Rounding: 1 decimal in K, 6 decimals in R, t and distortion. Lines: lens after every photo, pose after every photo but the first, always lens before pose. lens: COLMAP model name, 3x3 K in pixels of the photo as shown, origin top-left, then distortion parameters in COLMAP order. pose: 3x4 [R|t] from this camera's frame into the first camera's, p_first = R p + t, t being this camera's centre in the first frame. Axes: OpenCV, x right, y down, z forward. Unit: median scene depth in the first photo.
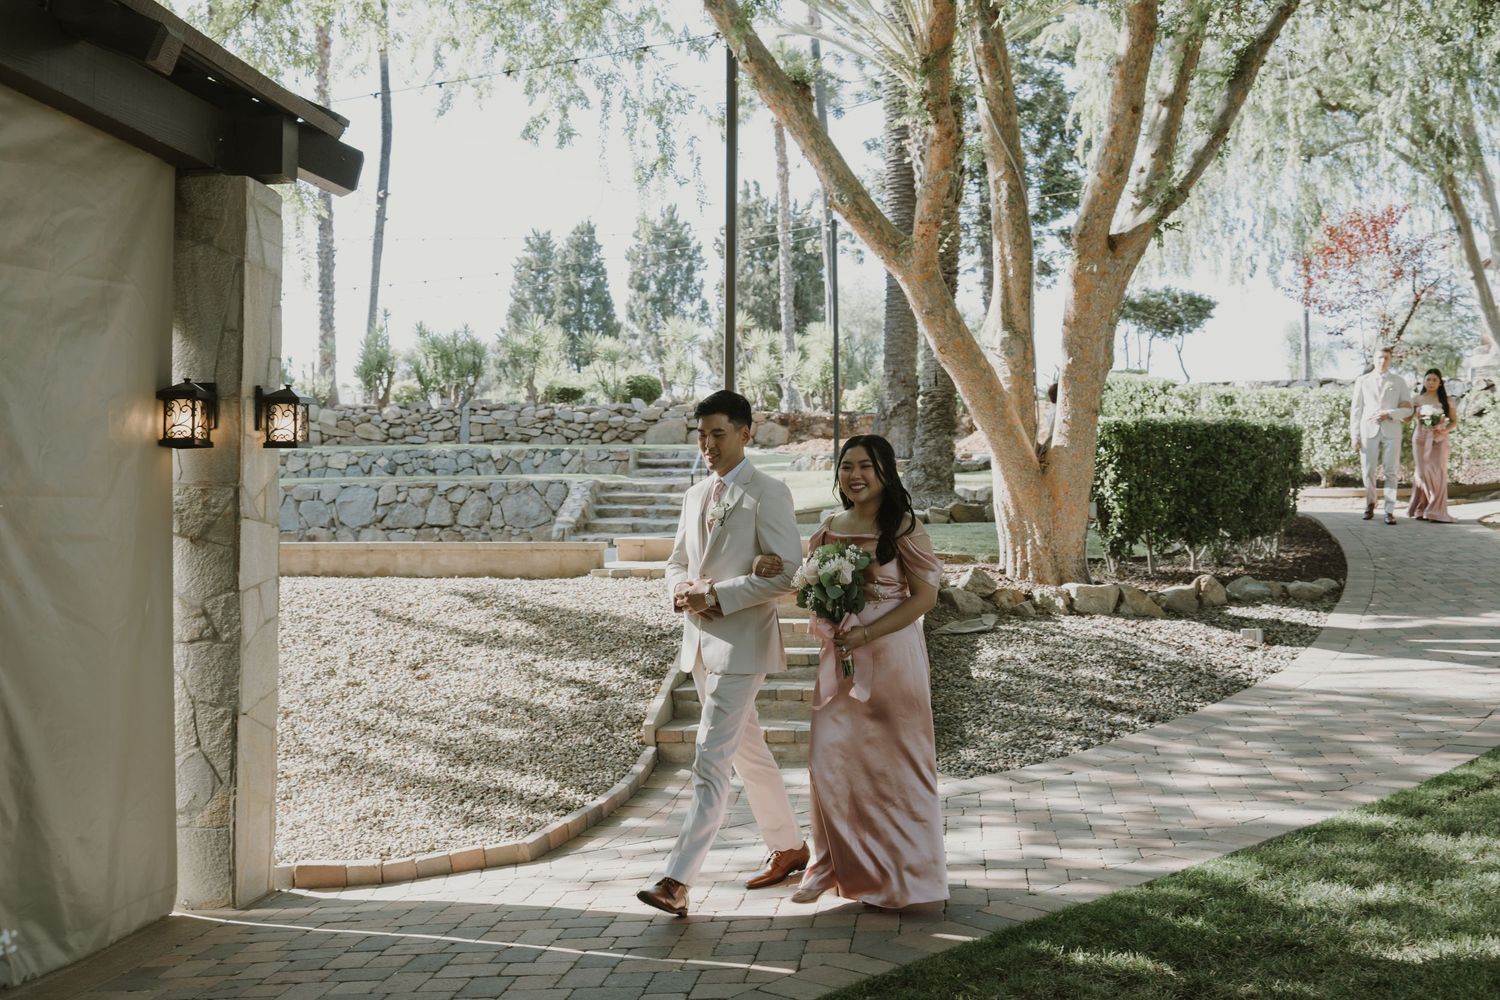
lens RADIAL K [[1456.9, 0, 748.9], [0, 1456.9, 485.3], [0, 0, 1]] dist [0.003021, 0.000000]
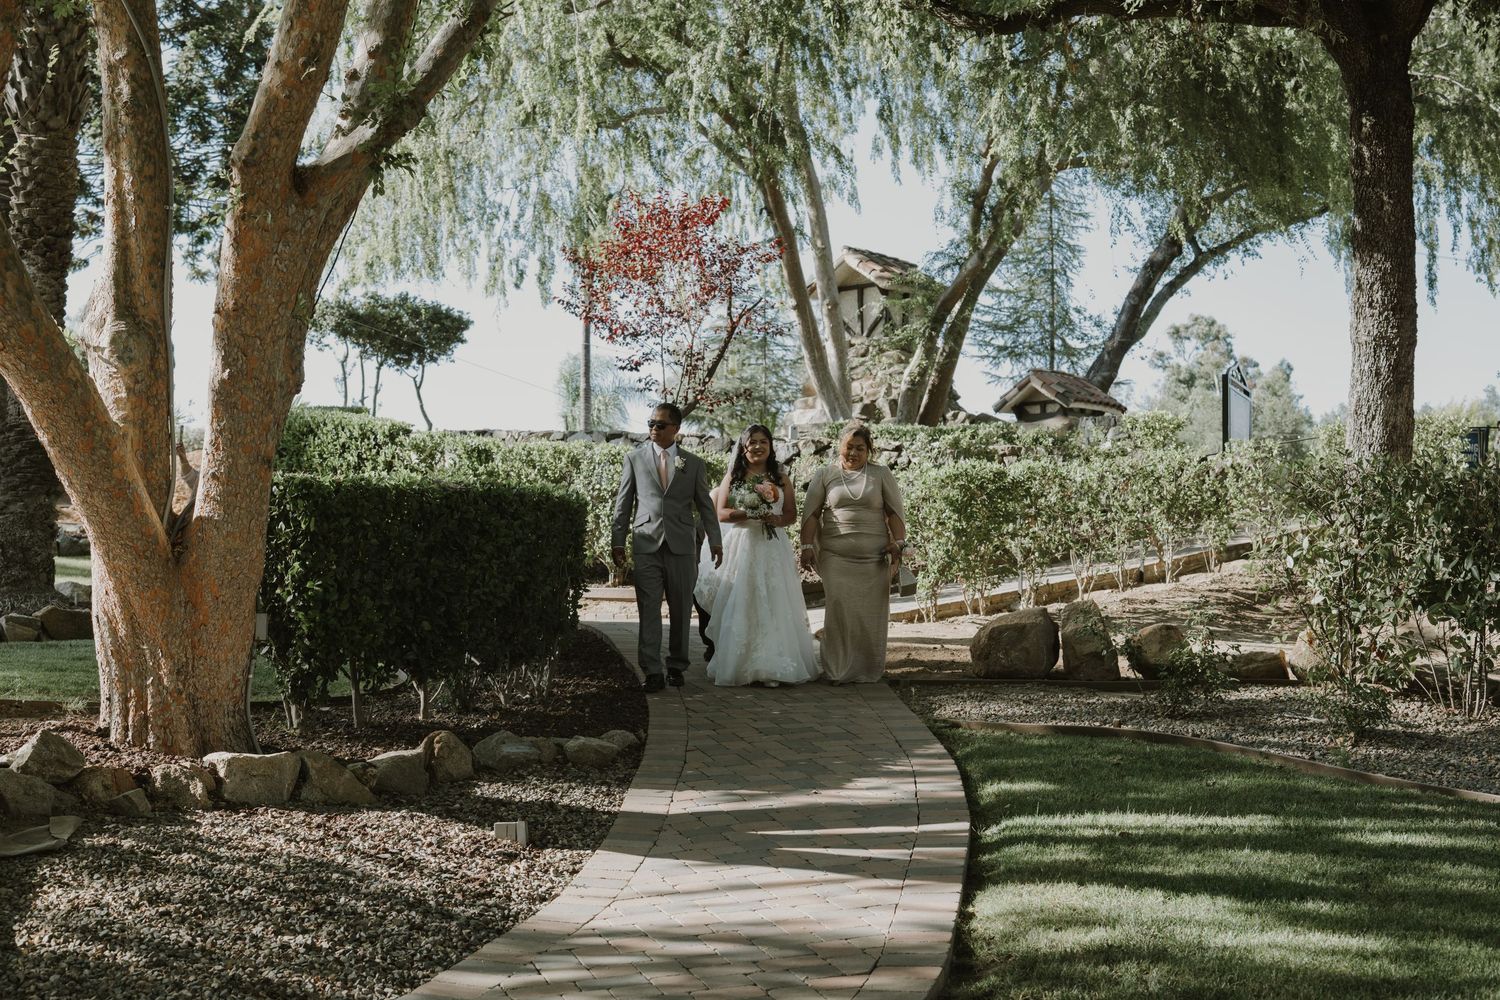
lens RADIAL K [[2062.8, 0, 743.7], [0, 2062.8, 472.2], [0, 0, 1]] dist [0.010493, 0.000000]
pose [[0.903061, 0.032109, 0.428311, 0.042411], [-0.011196, 0.998623, -0.051257, -0.004326], [-0.429367, 0.041493, 0.902177, 0.125582]]
